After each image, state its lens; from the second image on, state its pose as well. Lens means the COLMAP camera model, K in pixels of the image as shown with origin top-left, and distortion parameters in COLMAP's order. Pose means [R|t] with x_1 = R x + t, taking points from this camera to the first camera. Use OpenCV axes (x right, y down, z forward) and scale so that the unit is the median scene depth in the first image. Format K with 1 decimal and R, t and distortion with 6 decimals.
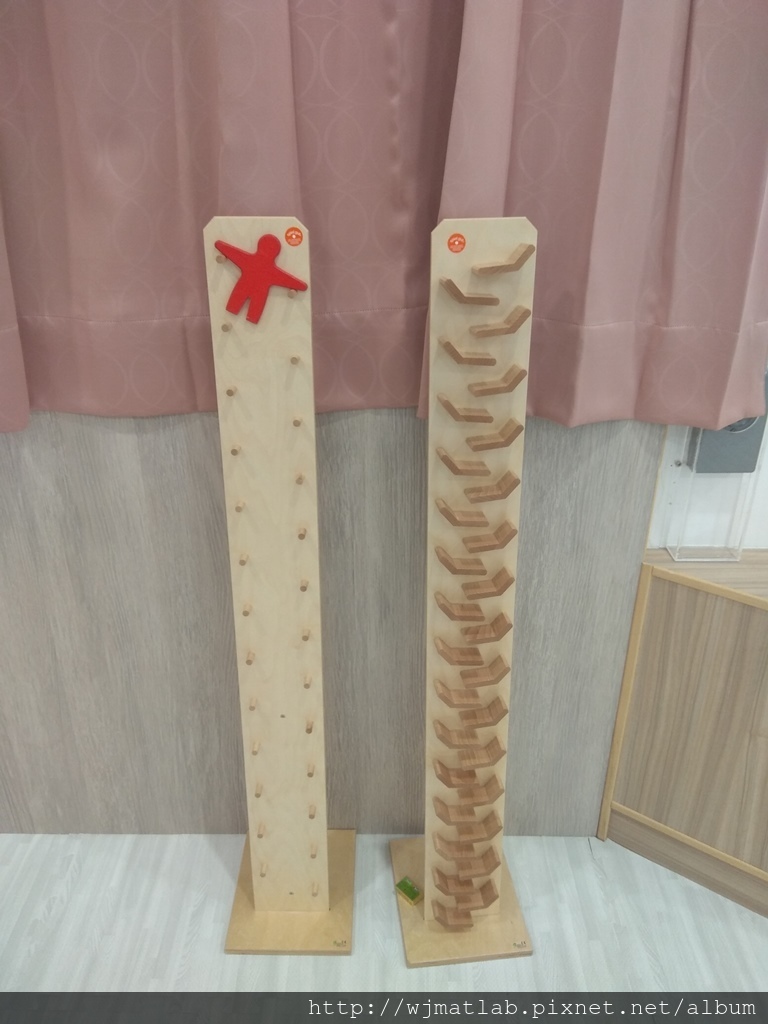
lens RADIAL K [[822.6, 0, 383.9], [0, 822.6, 512.9], [0, 0, 1]] dist [0.000374, 0.003864]
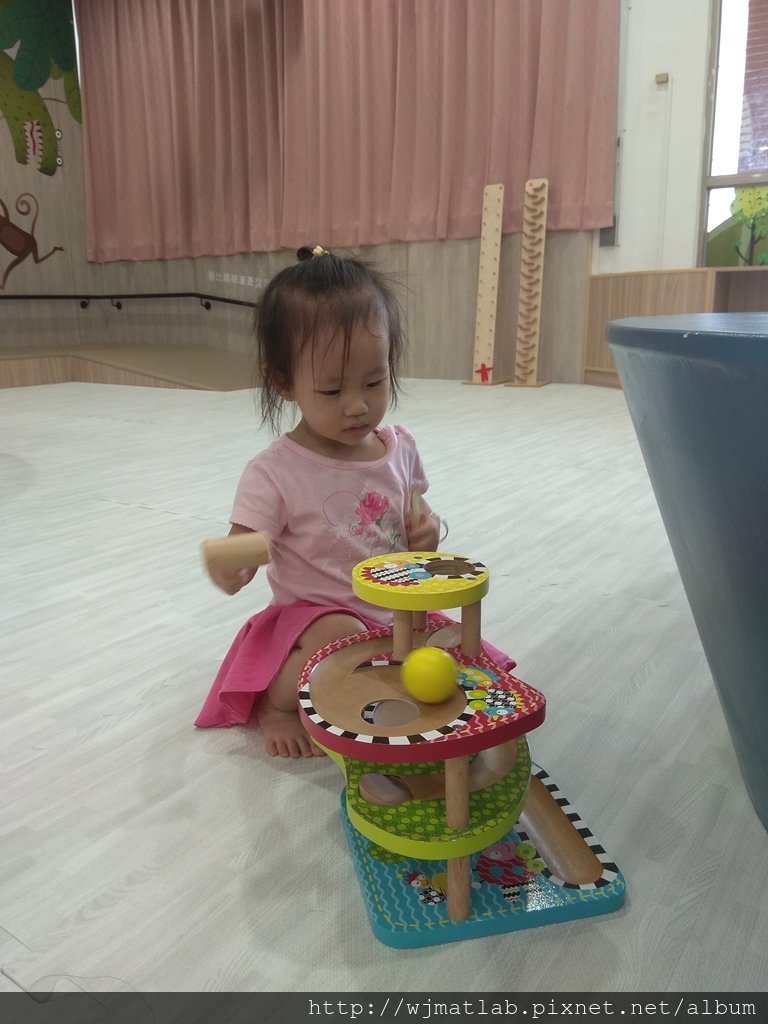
lens RADIAL K [[822.6, 0, 383.3], [0, 822.6, 510.2], [0, 0, 1]] dist [0.000374, 0.003864]
pose [[0.819783, 0.127670, -0.558262, 1.793226], [-0.244540, 0.959529, -0.139659, 1.835090], [0.517838, 0.251007, 0.817826, -2.215265]]
